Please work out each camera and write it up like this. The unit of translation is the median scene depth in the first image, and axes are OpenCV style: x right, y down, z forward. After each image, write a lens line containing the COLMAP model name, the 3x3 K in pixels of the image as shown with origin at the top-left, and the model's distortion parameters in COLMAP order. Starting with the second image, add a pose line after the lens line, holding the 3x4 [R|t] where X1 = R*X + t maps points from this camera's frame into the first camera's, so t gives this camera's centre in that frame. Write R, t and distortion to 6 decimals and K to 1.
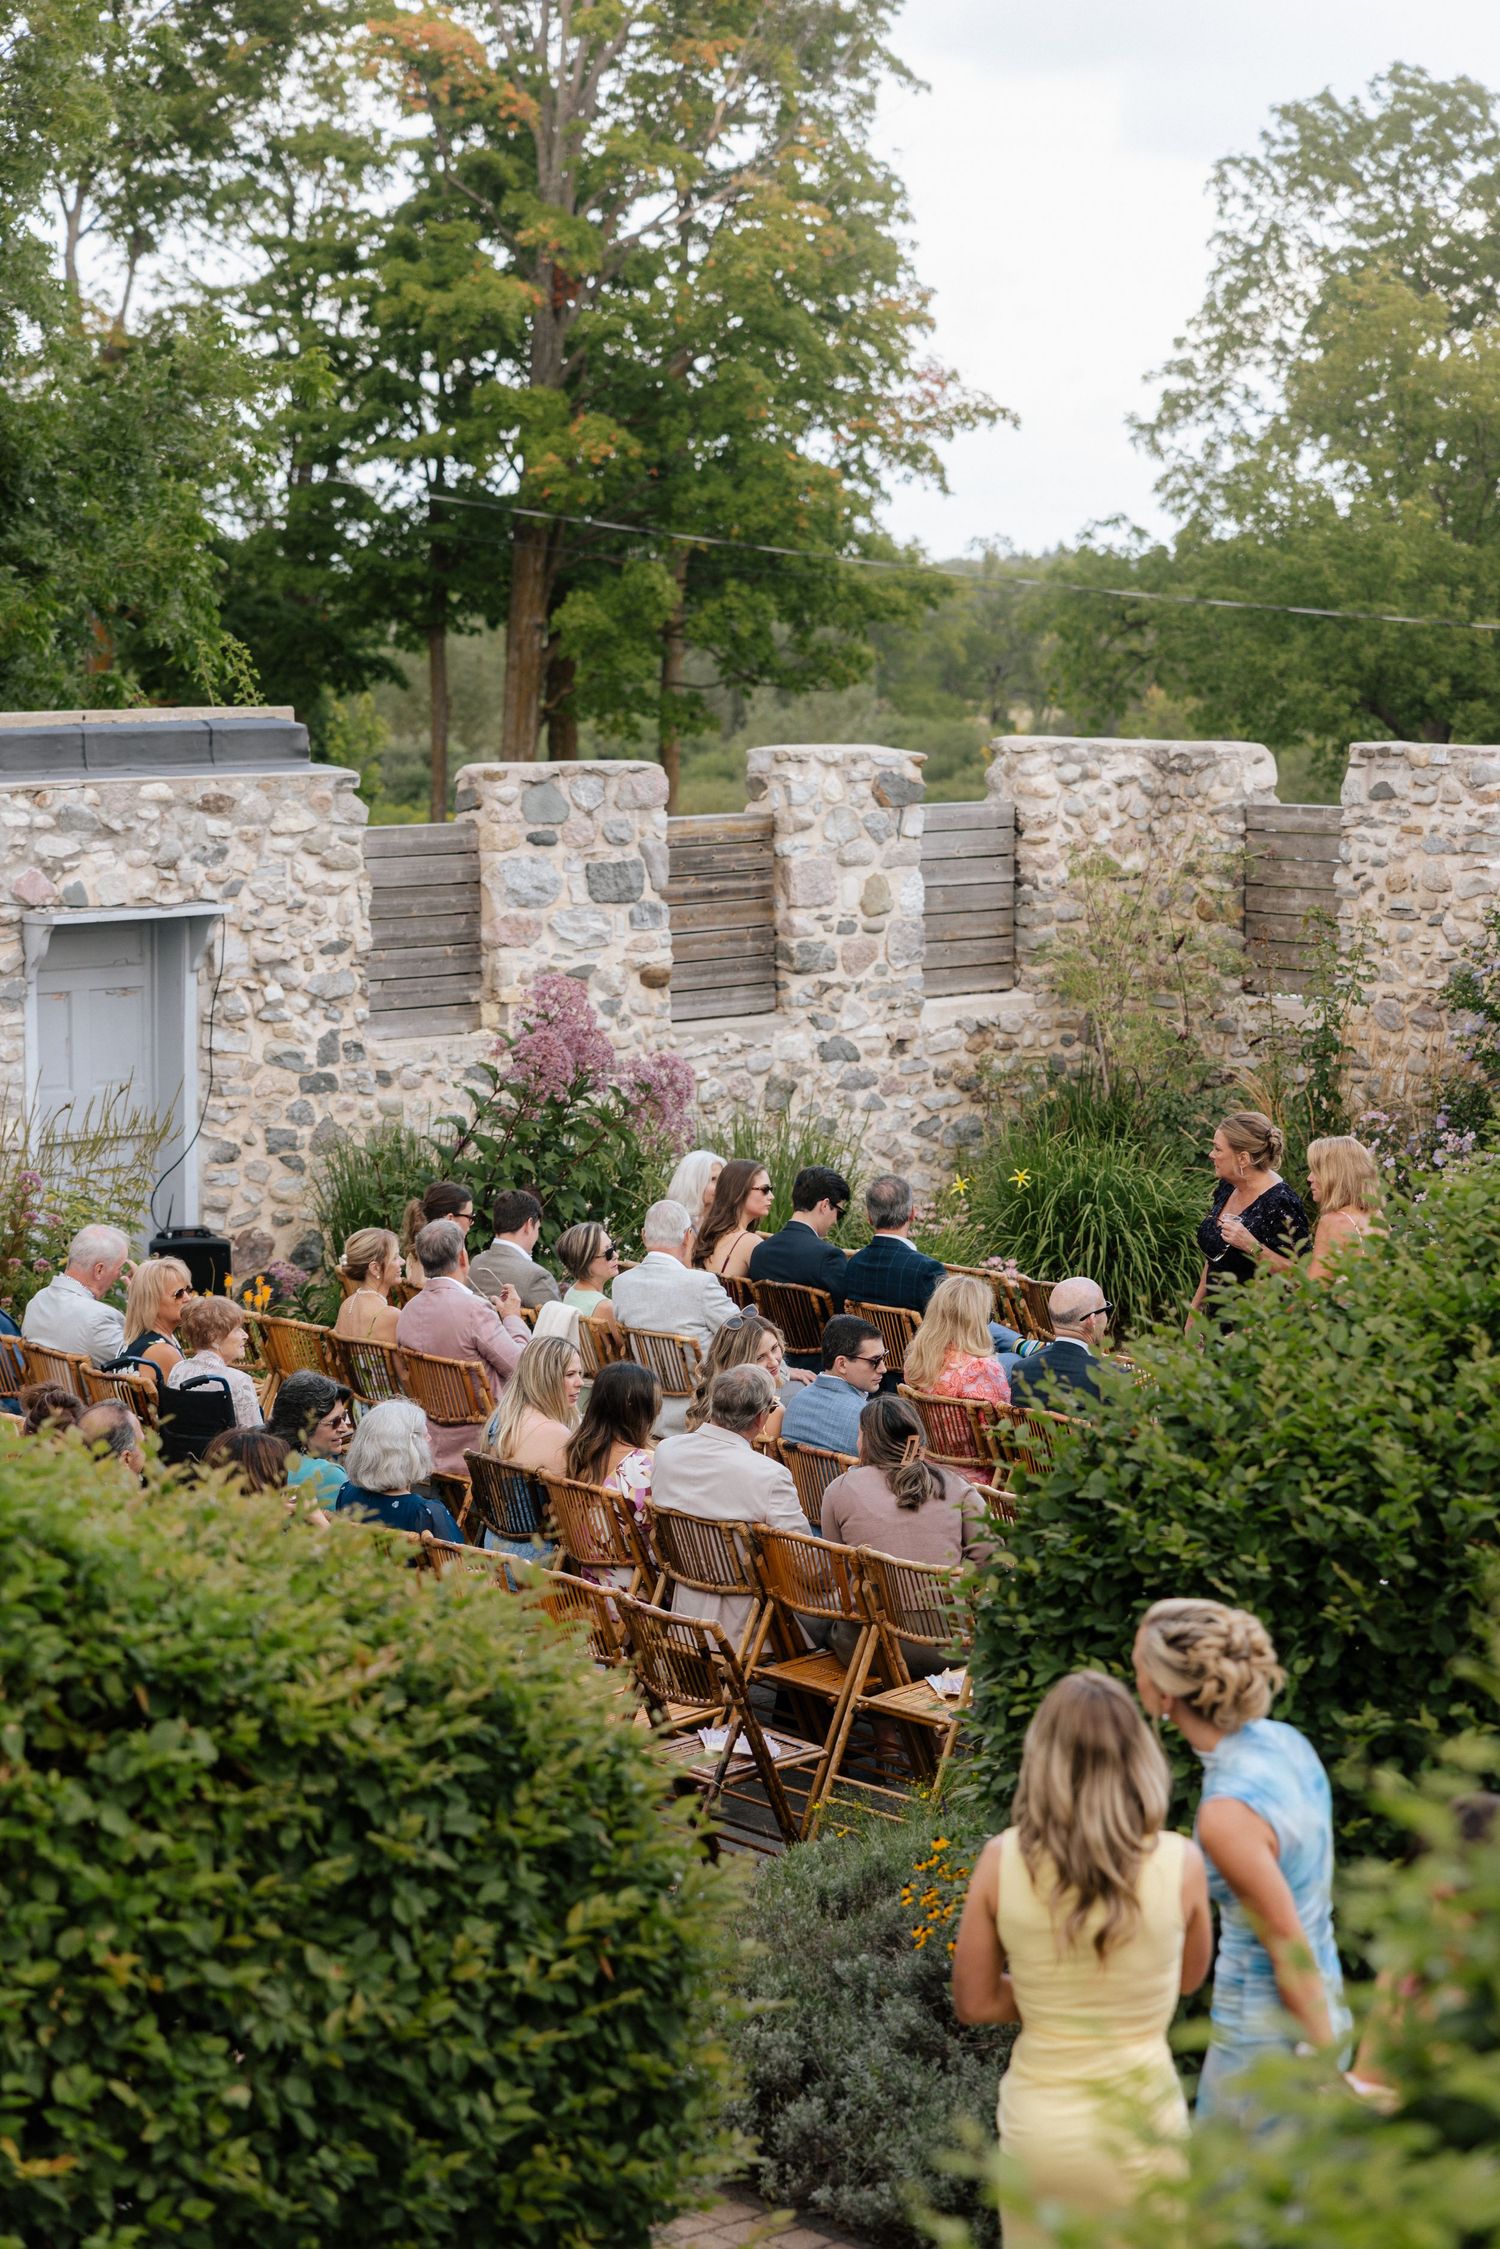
lens RADIAL K [[4067.7, 0, 750.0], [0, 4067.7, 1124.5], [0, 0, 1]] dist [-0.137690, 2.593118]
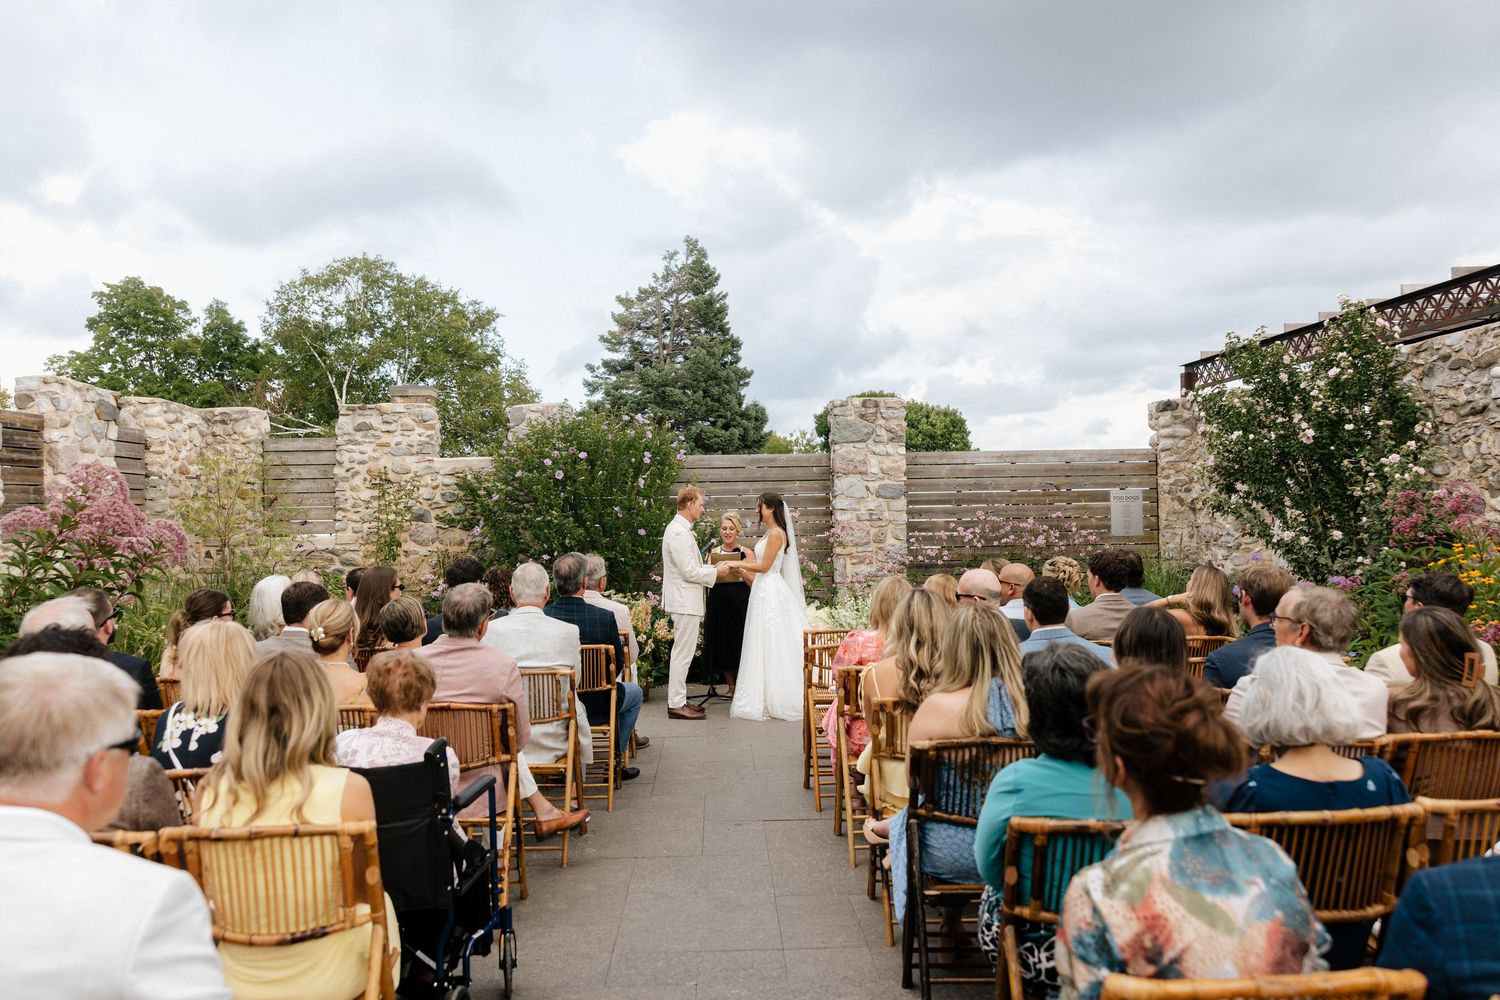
lens RADIAL K [[1154.5, 0, 752.6], [0, 1154.5, 517.5], [0, 0, 1]] dist [0.009550, 0.002283]
pose [[0.634119, -0.007890, 0.773196, -0.160901], [0.102655, 0.991956, -0.074068, 0.024600], [-0.766391, 0.126340, 0.629827, 0.474146]]
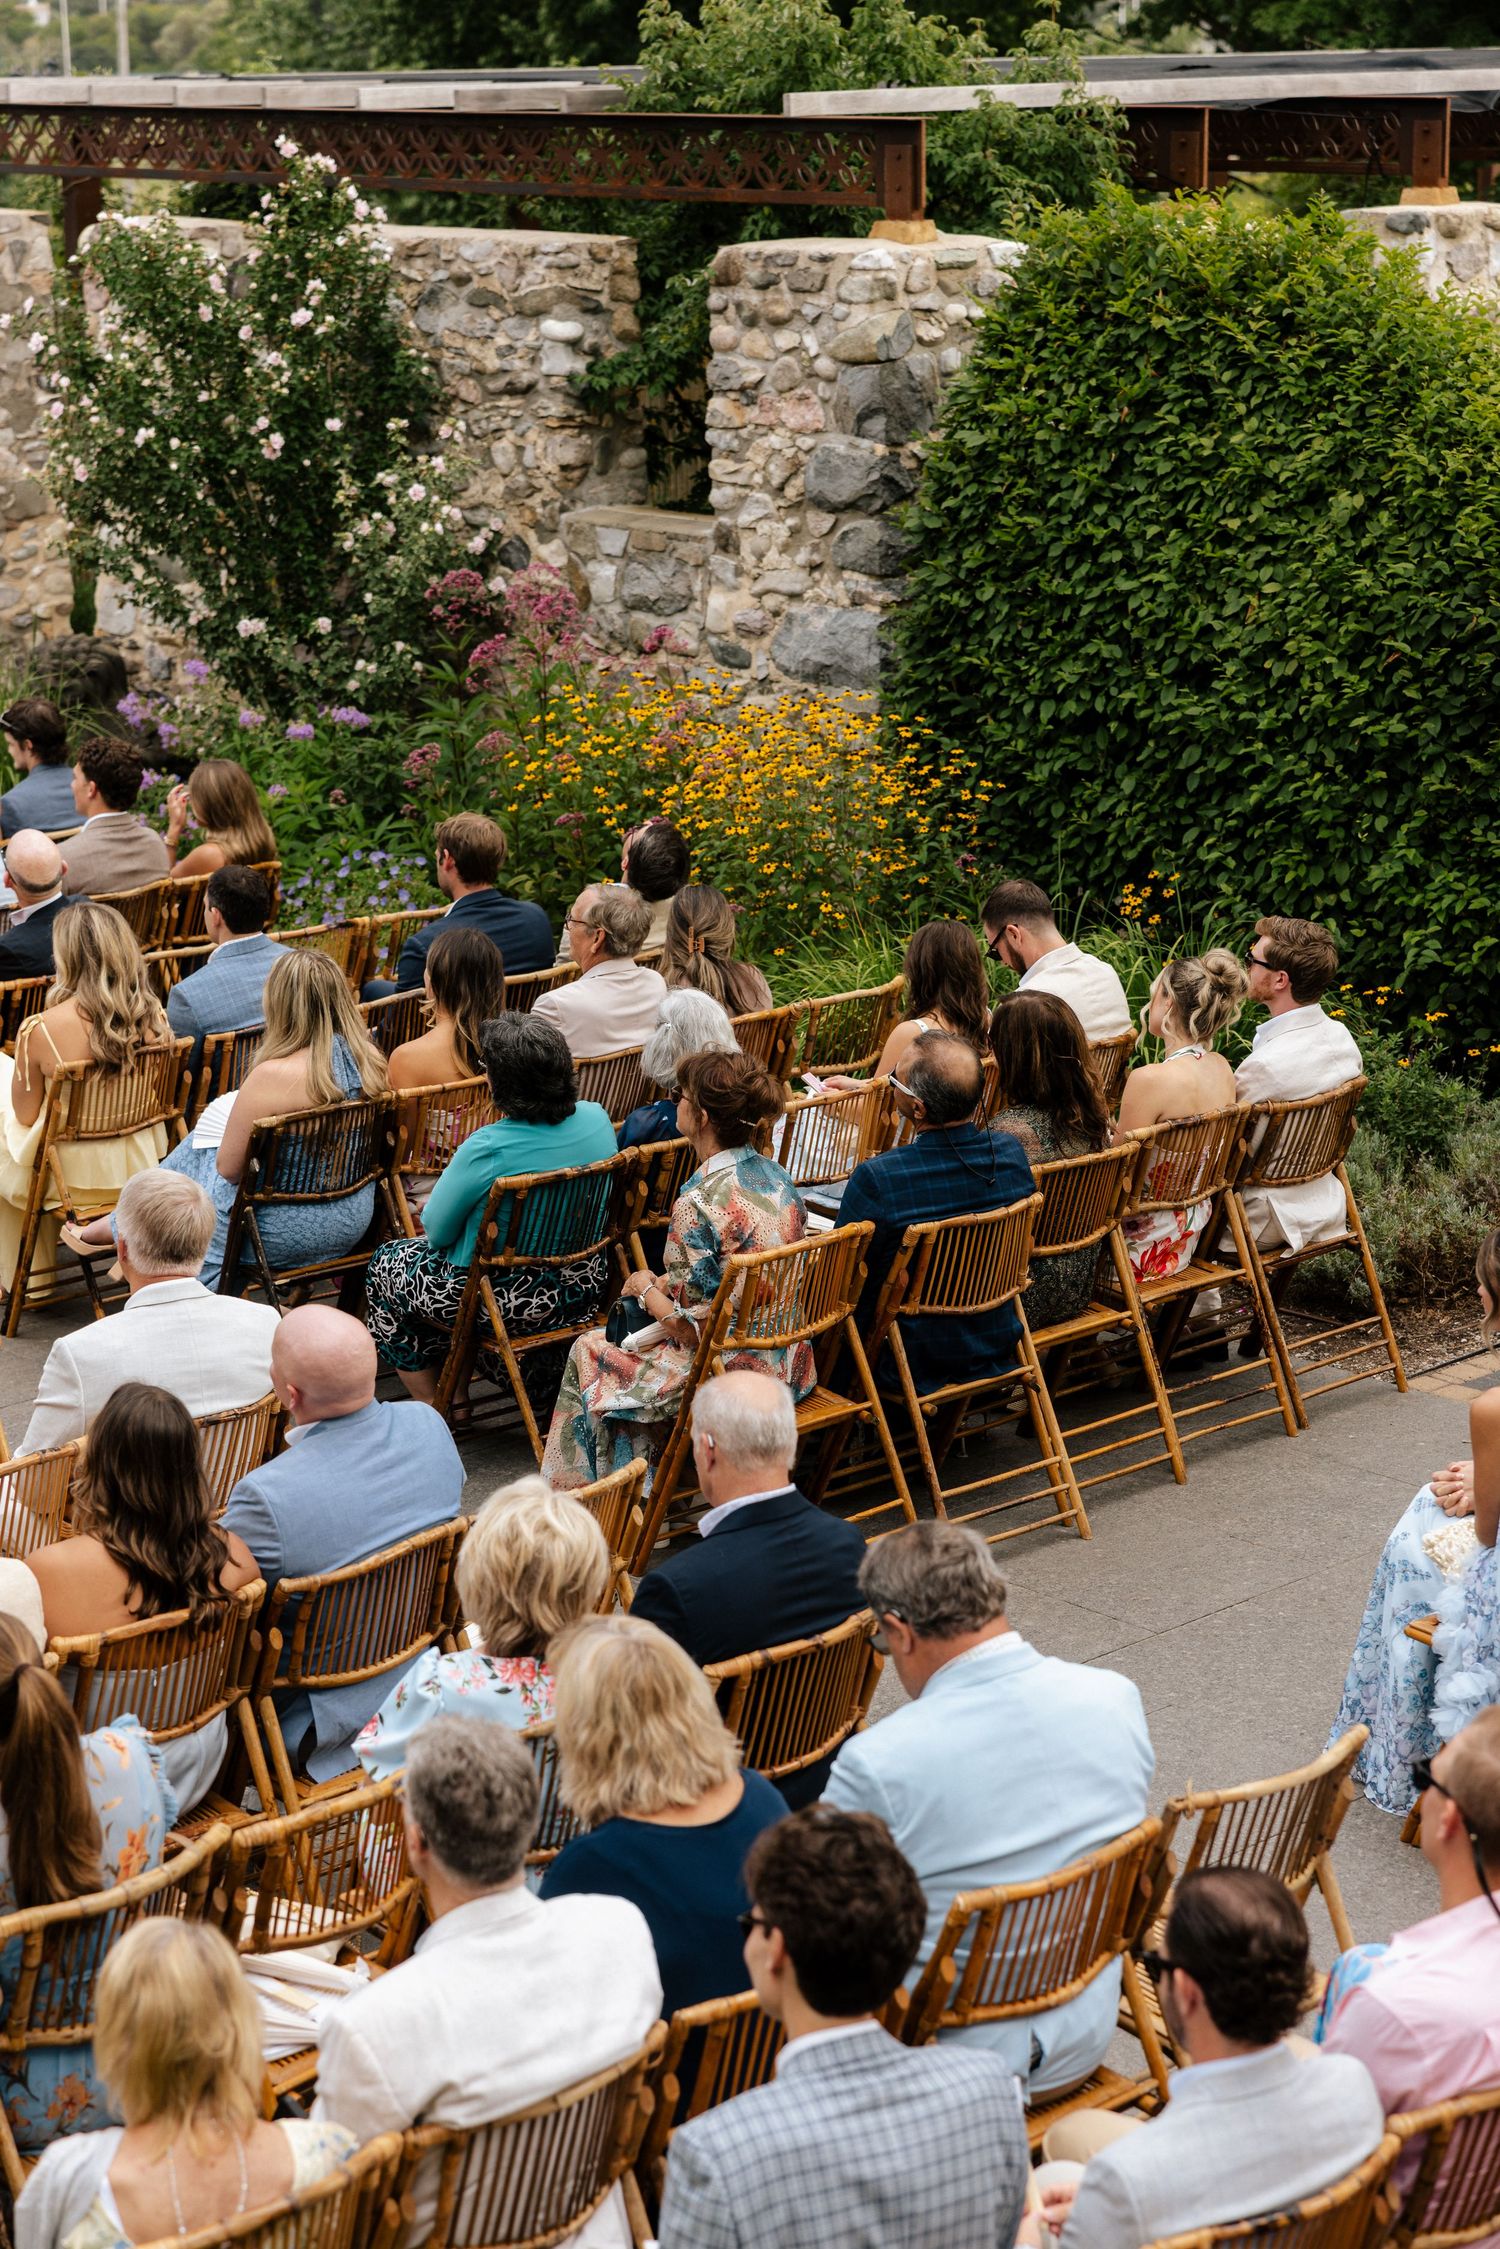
lens RADIAL K [[4067.7, 0, 750.0], [0, 4067.7, 1124.5], [0, 0, 1]] dist [-0.137690, 2.593118]
pose [[-0.035843, -0.243535, 0.969230, -0.457006], [0.122683, 0.961445, 0.246116, -0.055244], [-0.991798, 0.127729, -0.004584, 0.502173]]
